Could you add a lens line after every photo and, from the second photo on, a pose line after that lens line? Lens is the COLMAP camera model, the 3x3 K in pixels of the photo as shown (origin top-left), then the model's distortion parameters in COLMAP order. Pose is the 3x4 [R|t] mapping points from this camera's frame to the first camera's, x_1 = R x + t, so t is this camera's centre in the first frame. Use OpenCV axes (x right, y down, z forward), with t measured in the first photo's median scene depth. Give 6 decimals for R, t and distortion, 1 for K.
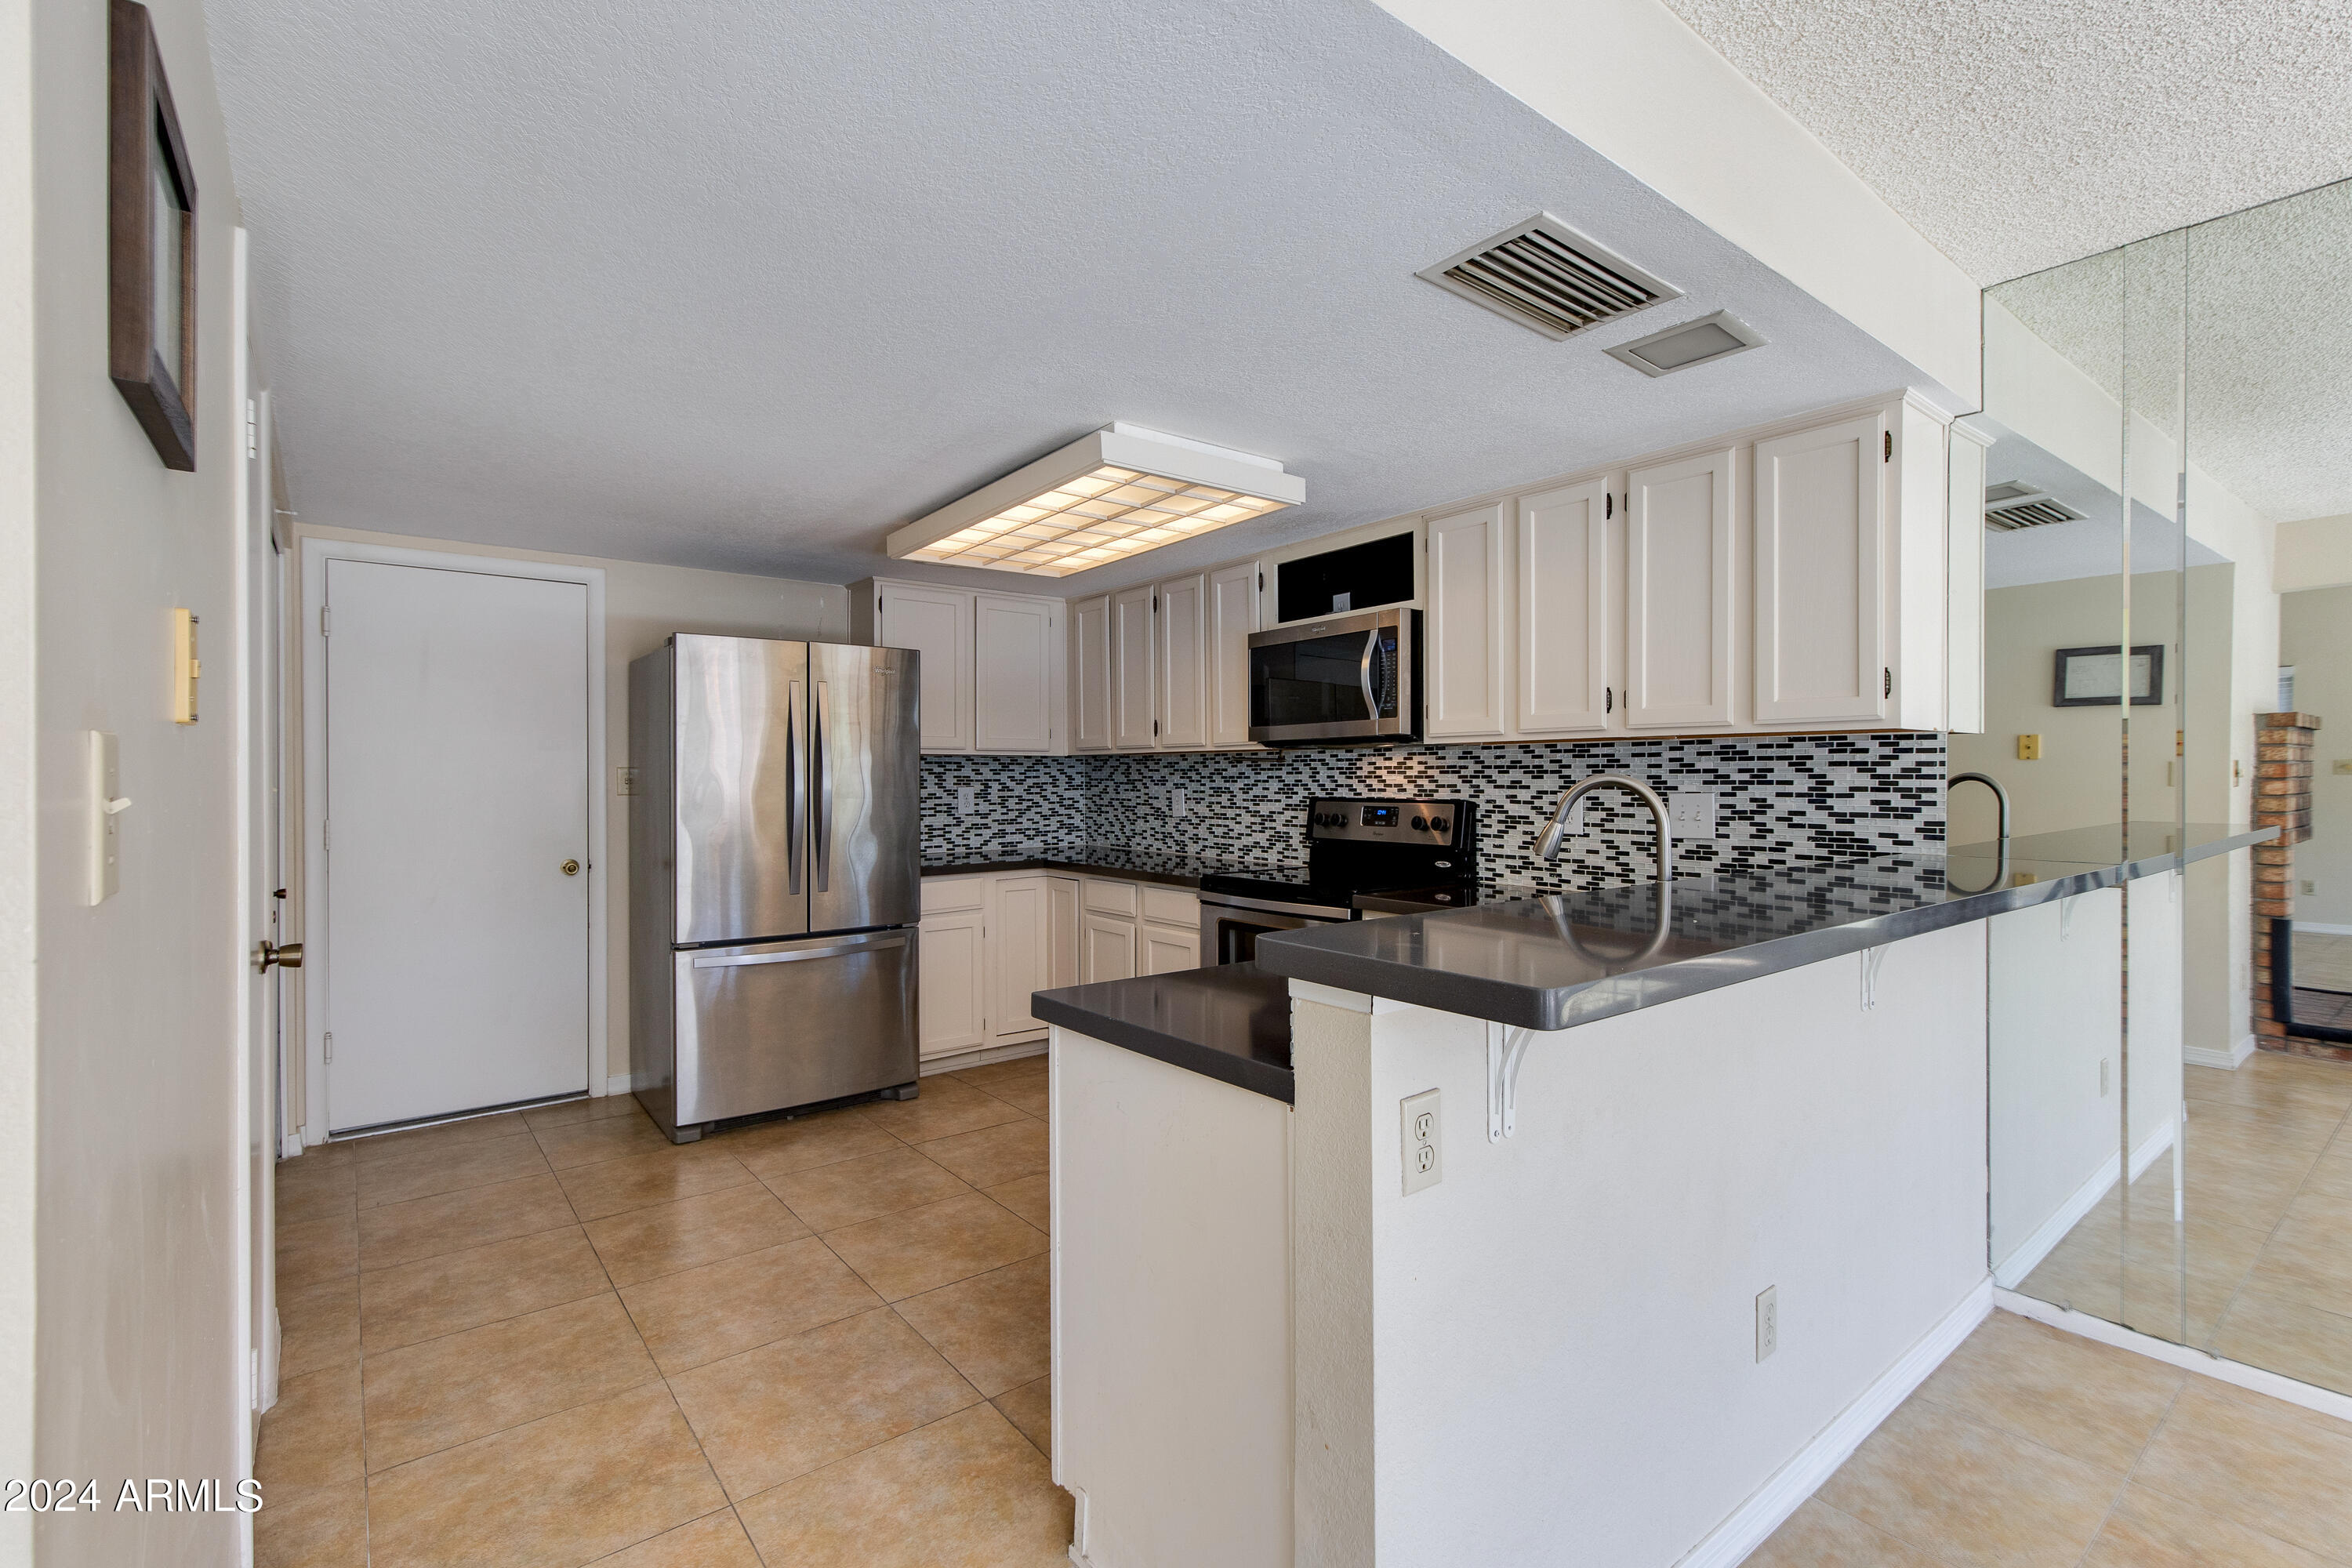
lens RADIAL K [[1062.5, 0, 1176.0], [0, 1062.5, 784.0], [0, 0, 1]] dist [0.005725, -0.000157]
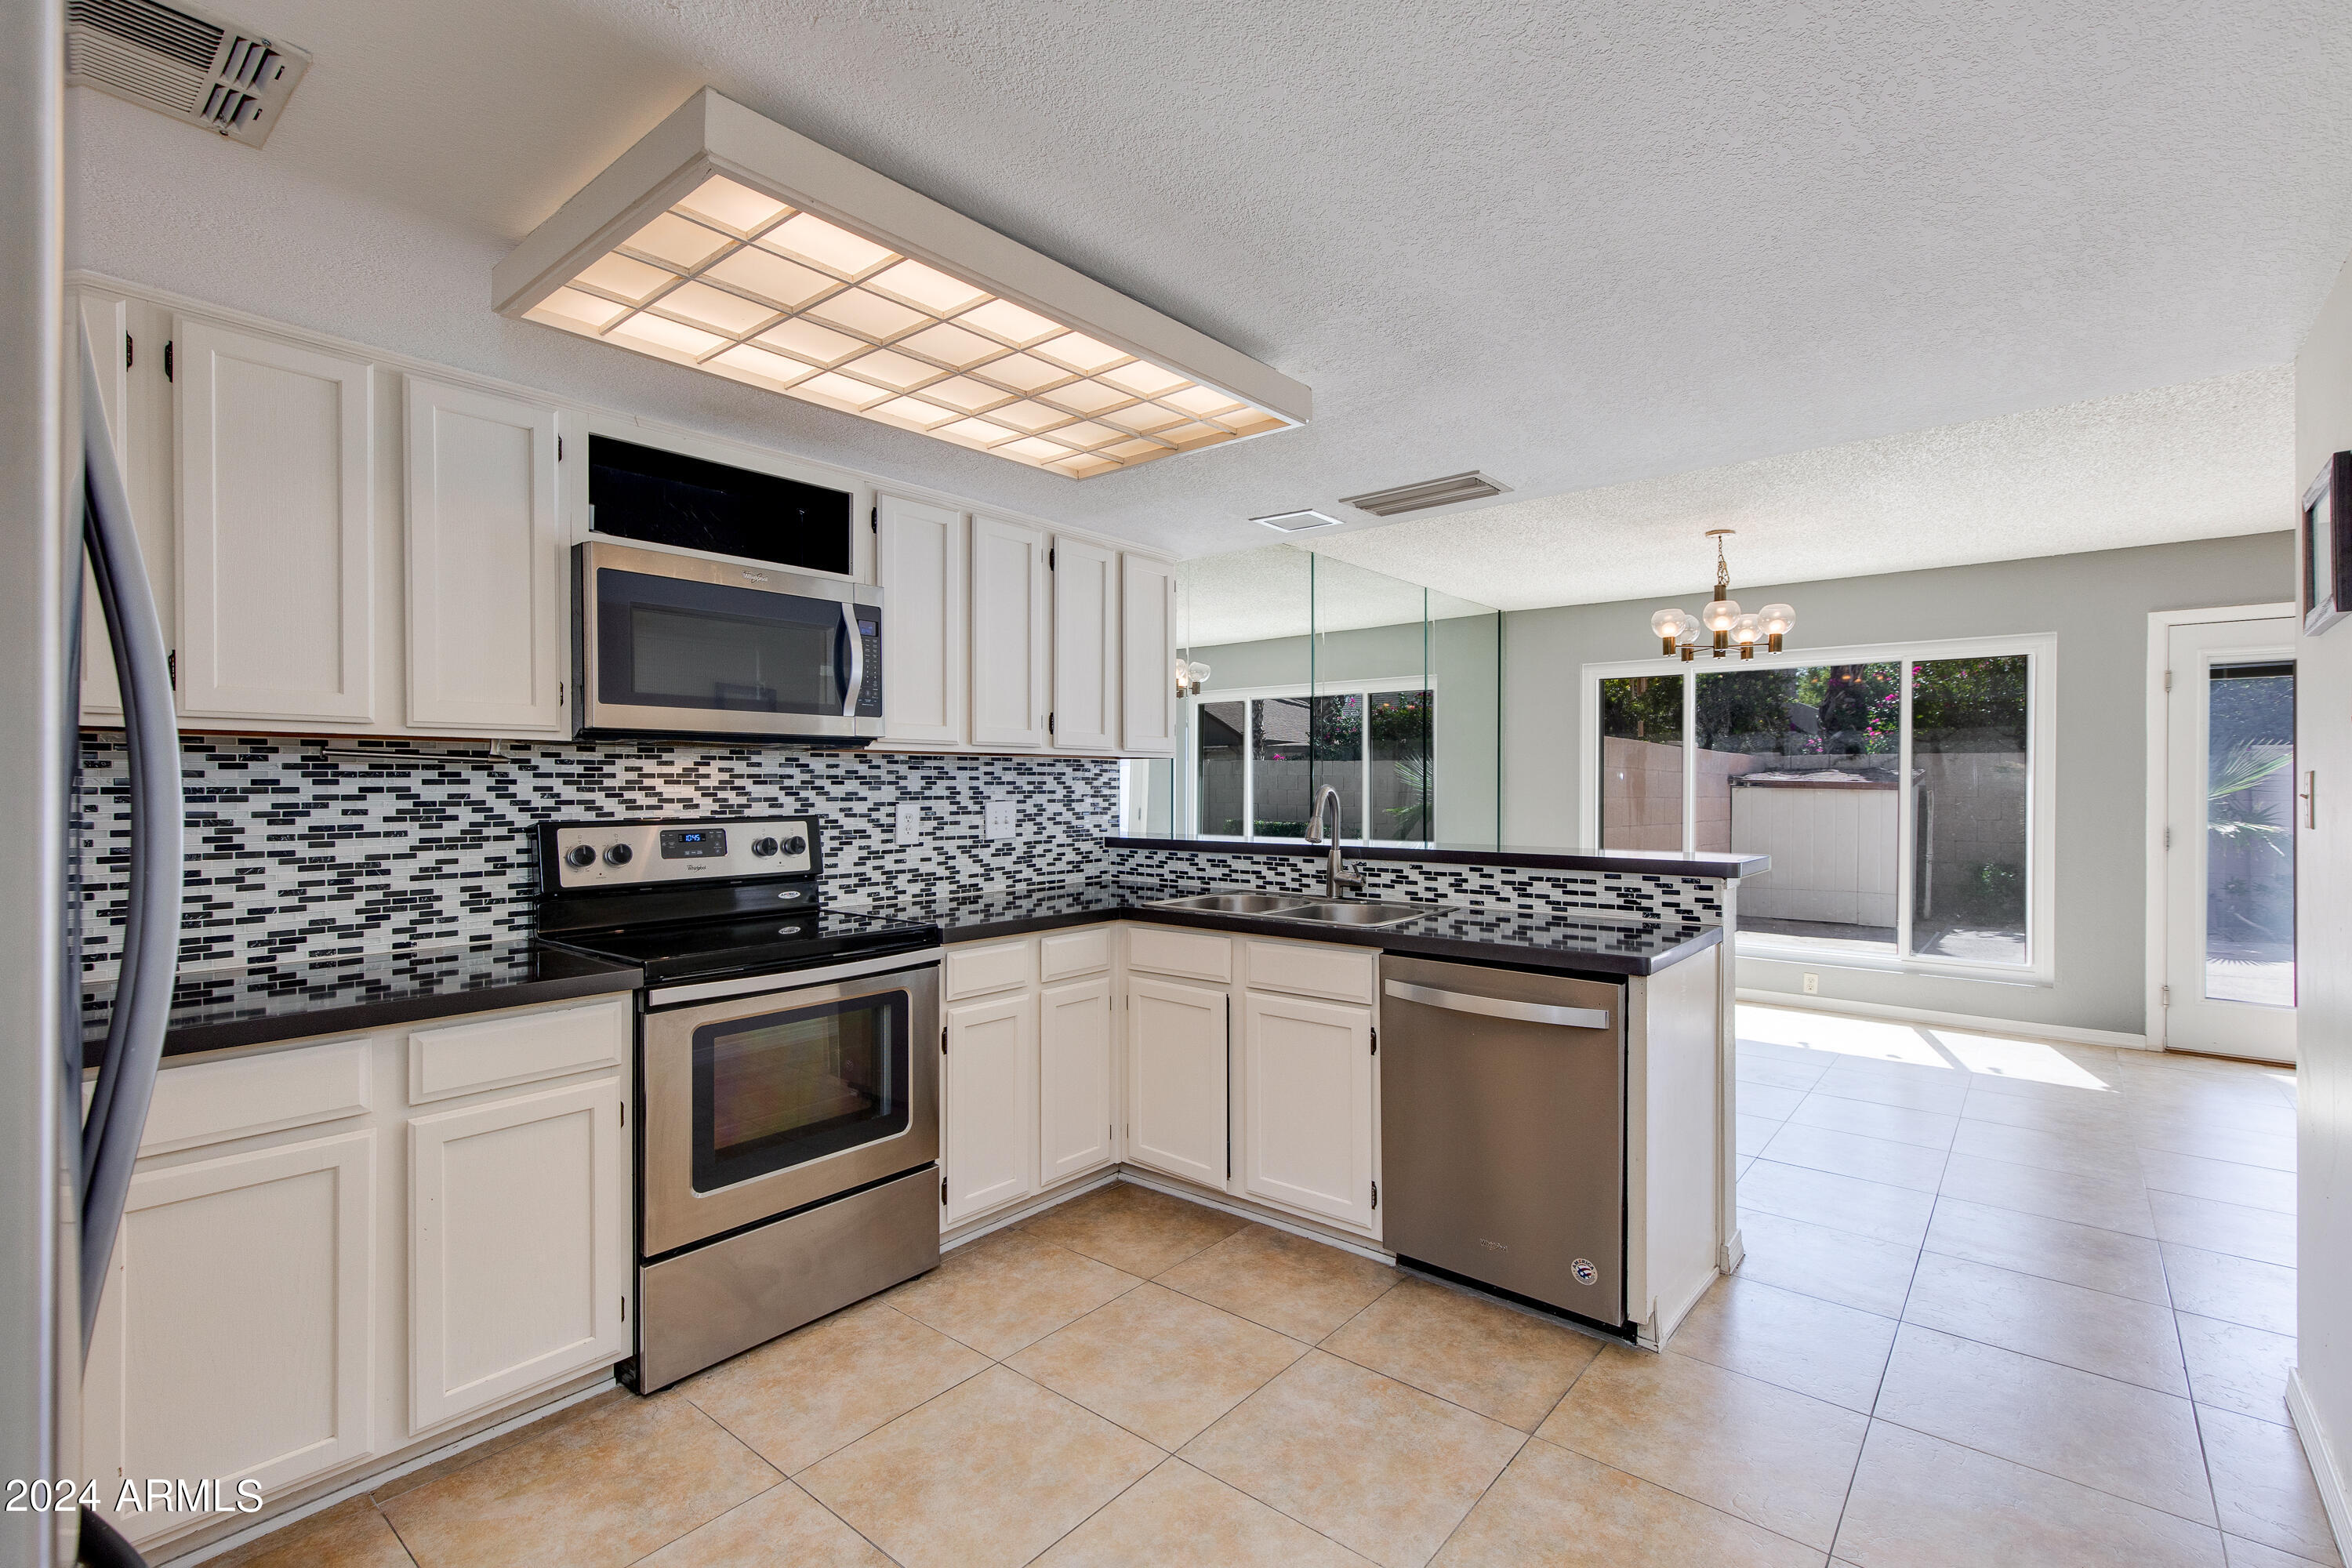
lens RADIAL K [[1062.5, 0, 1176.0], [0, 1062.5, 784.0], [0, 0, 1]] dist [0.005725, -0.000157]
pose [[-0.213148, 0.002984, 0.977015, -0.659211], [0.007834, 0.999968, -0.001345, -0.006991], [-0.976989, 0.007368, -0.213164, 0.950840]]
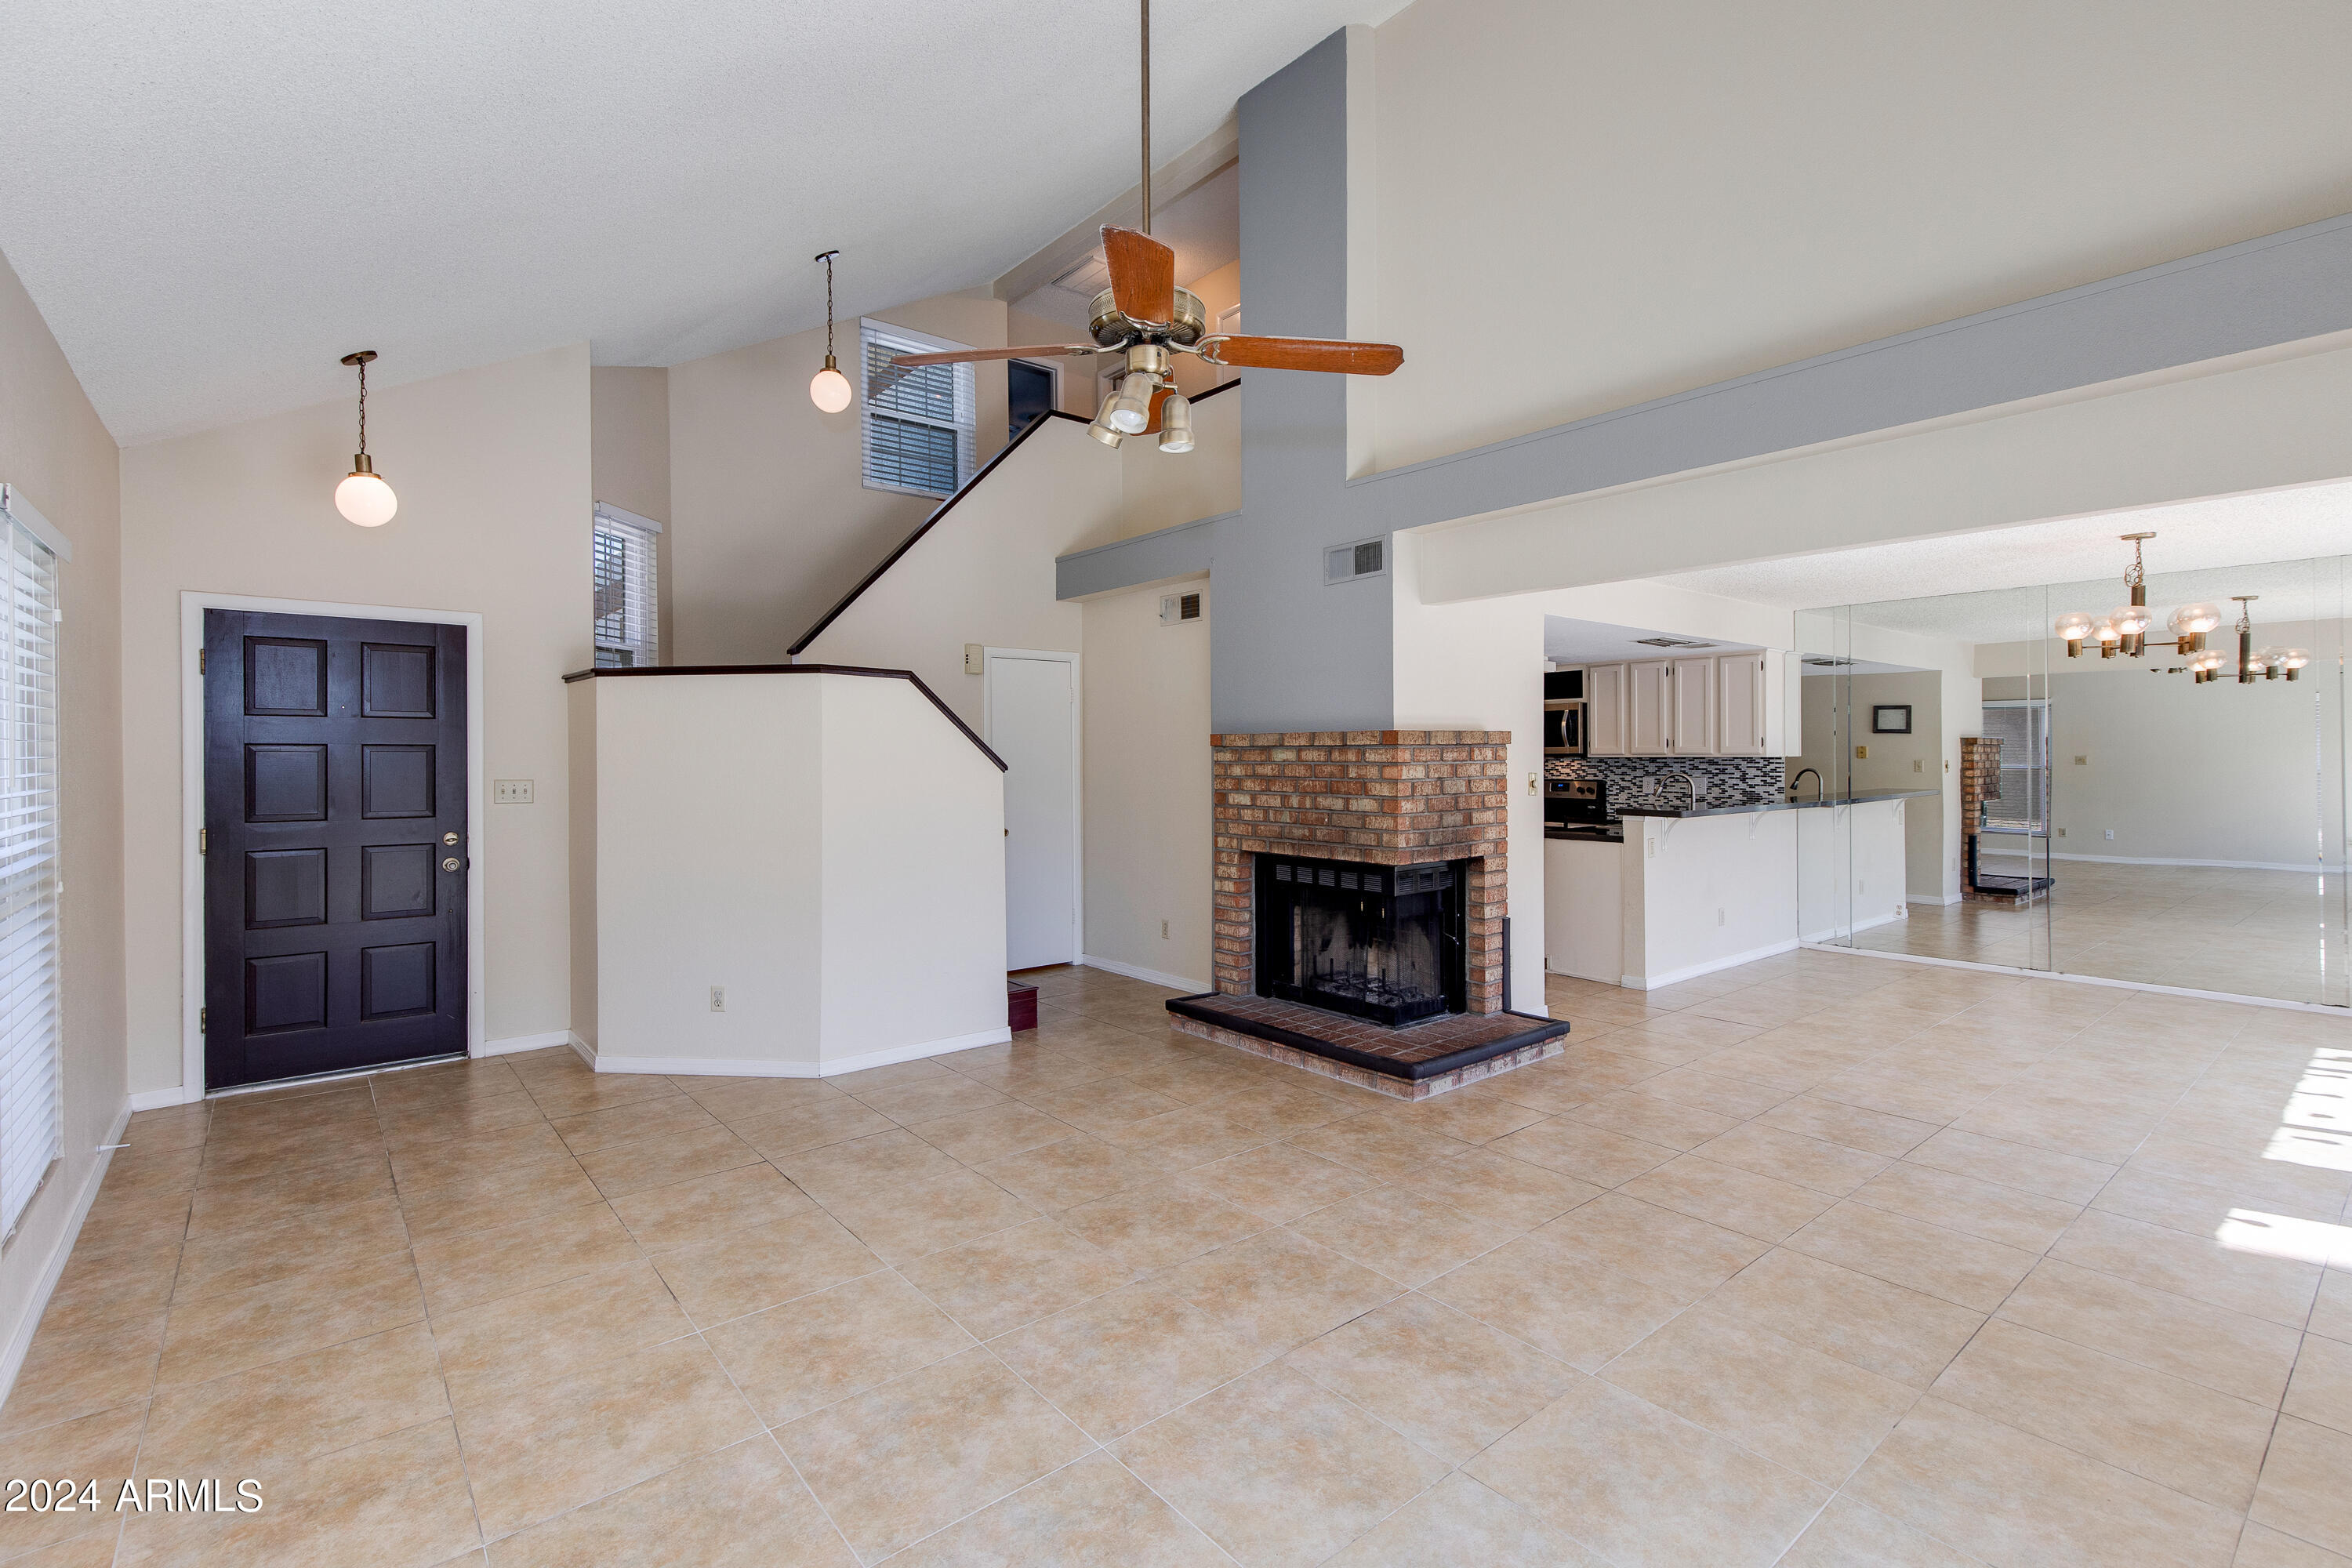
lens RADIAL K [[1070.0, 0, 1181.4], [0, 1070.0, 756.6], [0, 0, 1]] dist [0.008992, -0.000221]
pose [[0.999766, -0.001465, 0.021605, -0.765217], [0.001600, 0.999979, -0.006234, -0.025328], [-0.021596, 0.006267, 0.999747, -1.464472]]
